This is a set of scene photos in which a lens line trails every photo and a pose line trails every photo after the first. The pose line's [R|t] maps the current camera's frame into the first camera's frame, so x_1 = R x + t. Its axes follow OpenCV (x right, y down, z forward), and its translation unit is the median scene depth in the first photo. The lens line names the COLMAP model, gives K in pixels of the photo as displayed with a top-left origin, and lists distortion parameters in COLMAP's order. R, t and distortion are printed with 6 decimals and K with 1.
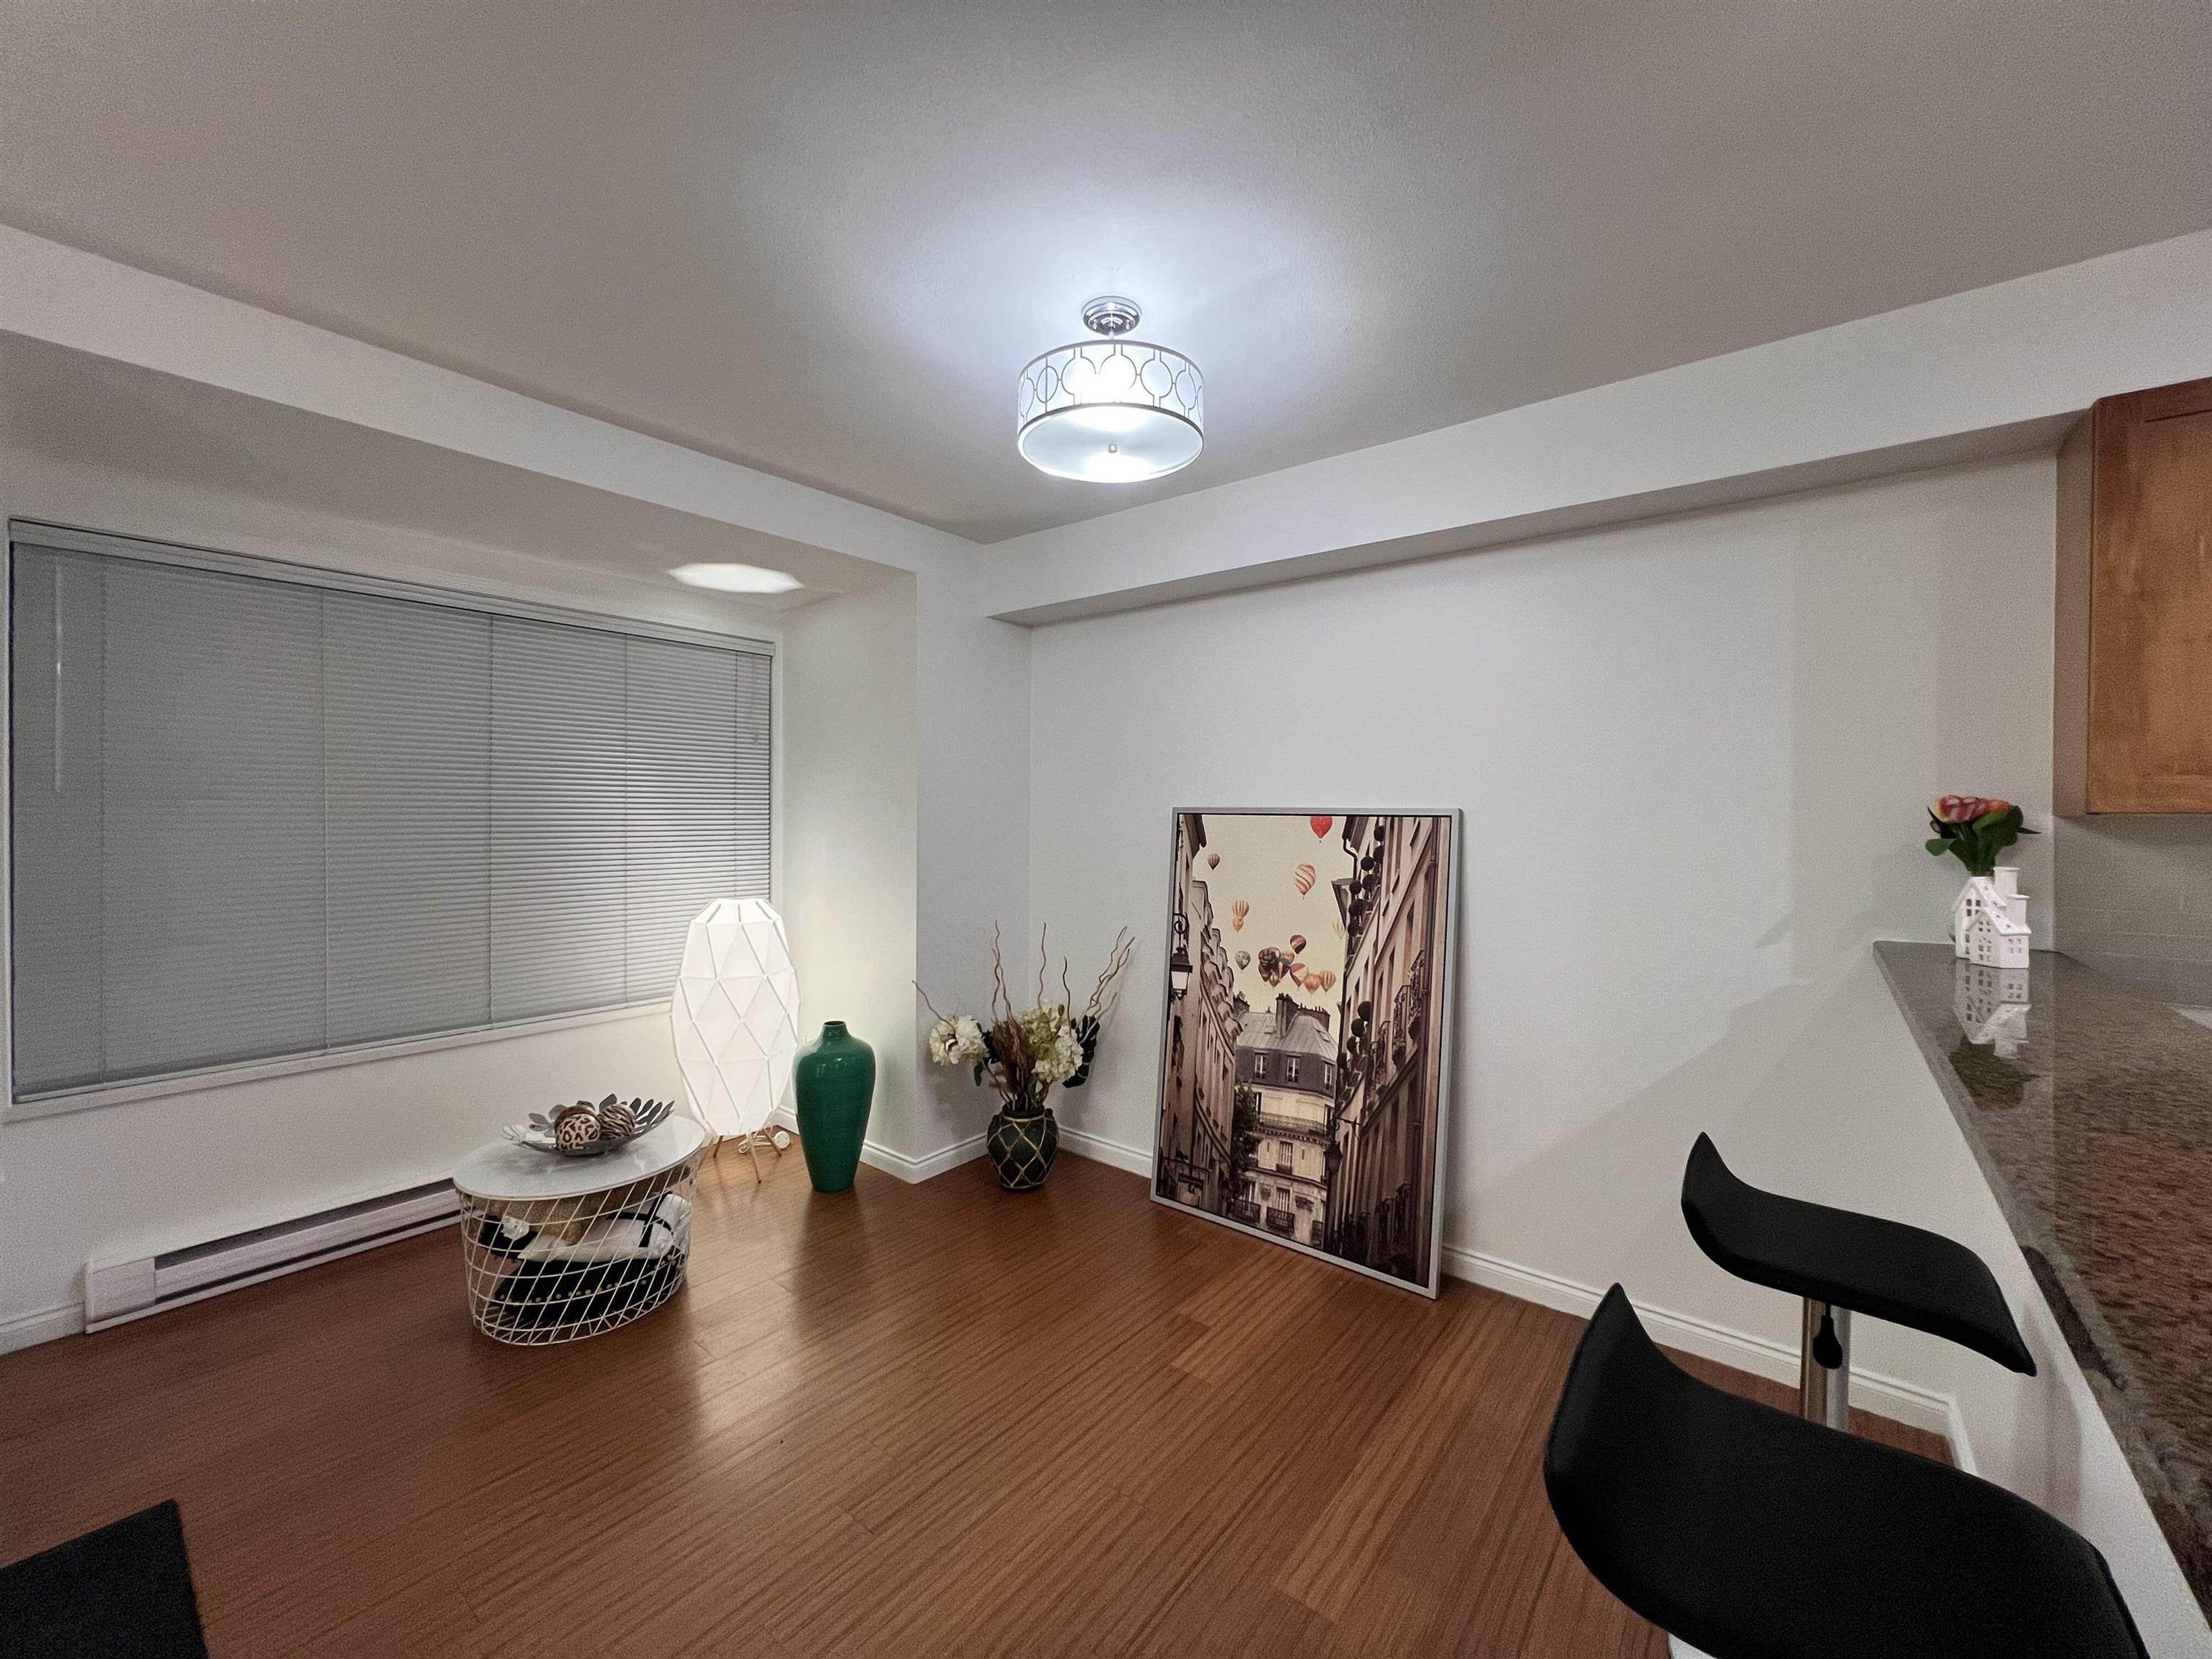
lens RADIAL K [[879.9, 0, 1101.5], [0, 879.9, 825.0], [0, 0, 1]] dist [-0.006654, 0.000777]
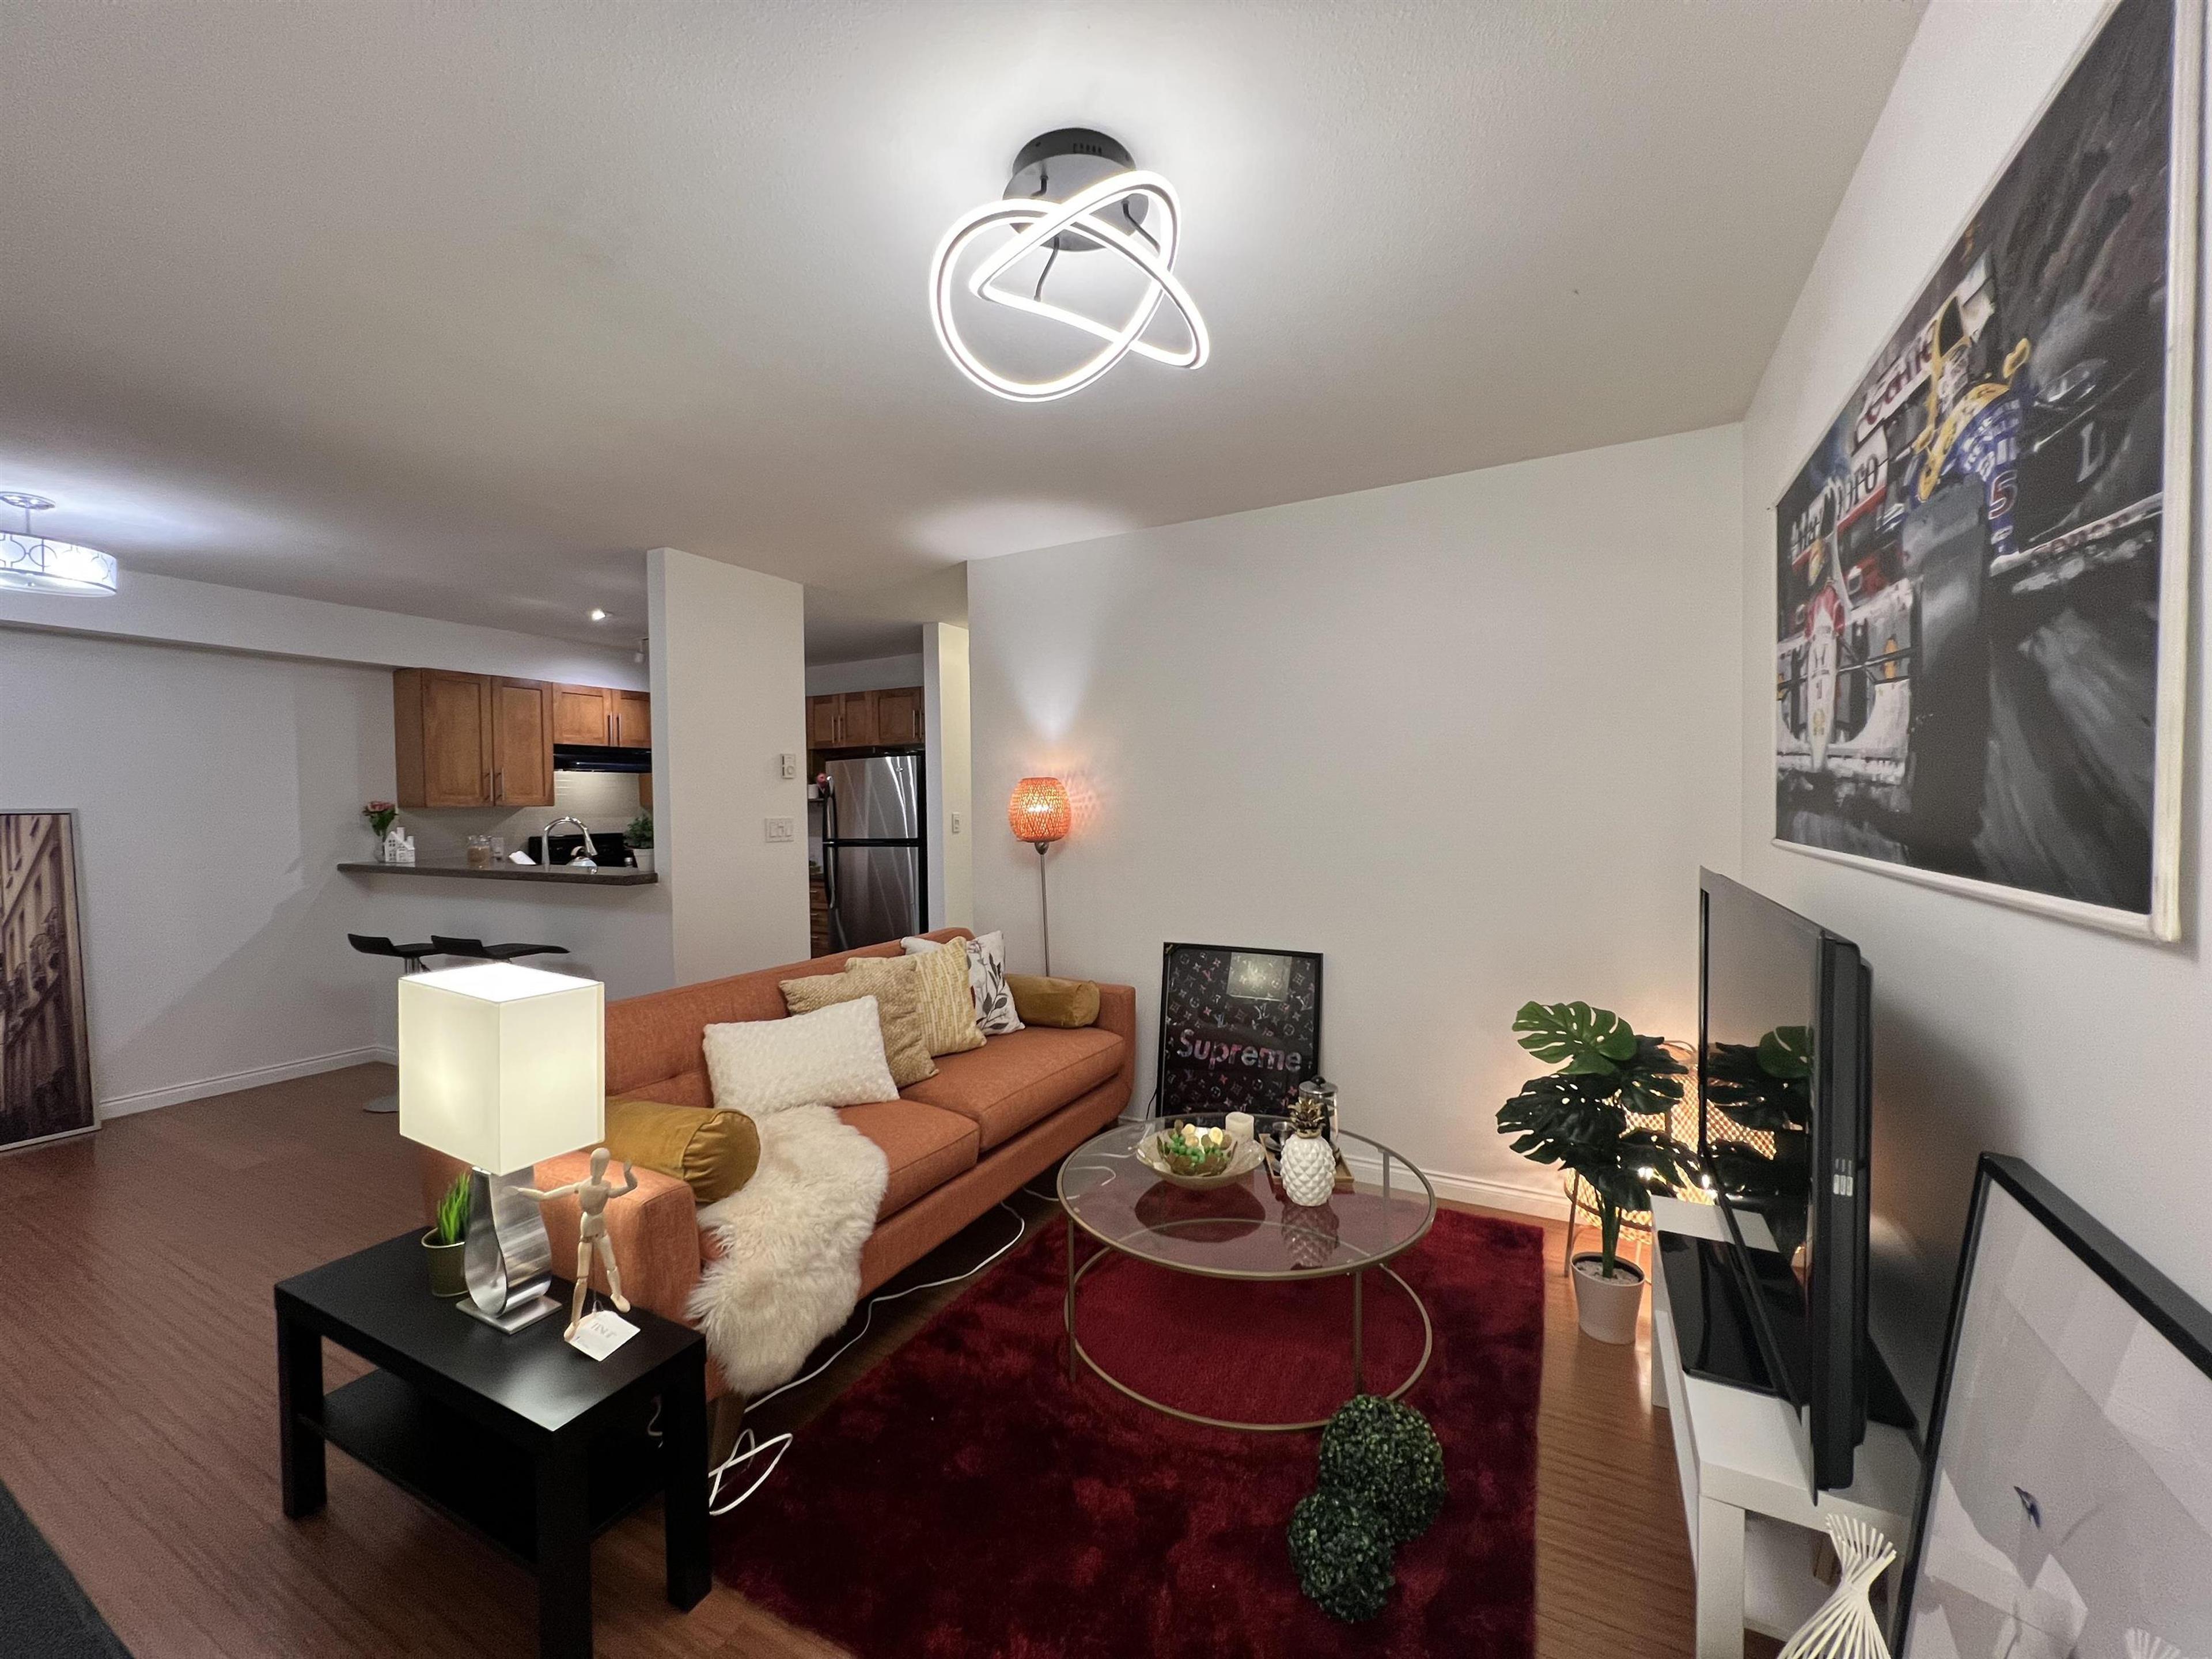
lens RADIAL K [[879.9, 0, 1106.2], [0, 879.9, 824.9], [0, 0, 1]] dist [-0.006654, 0.000777]
pose [[-0.191691, -0.030016, 0.980996, -1.281138], [0.019102, 0.999229, 0.034307, -0.007631], [-0.981269, 0.025316, -0.190970, -0.395640]]
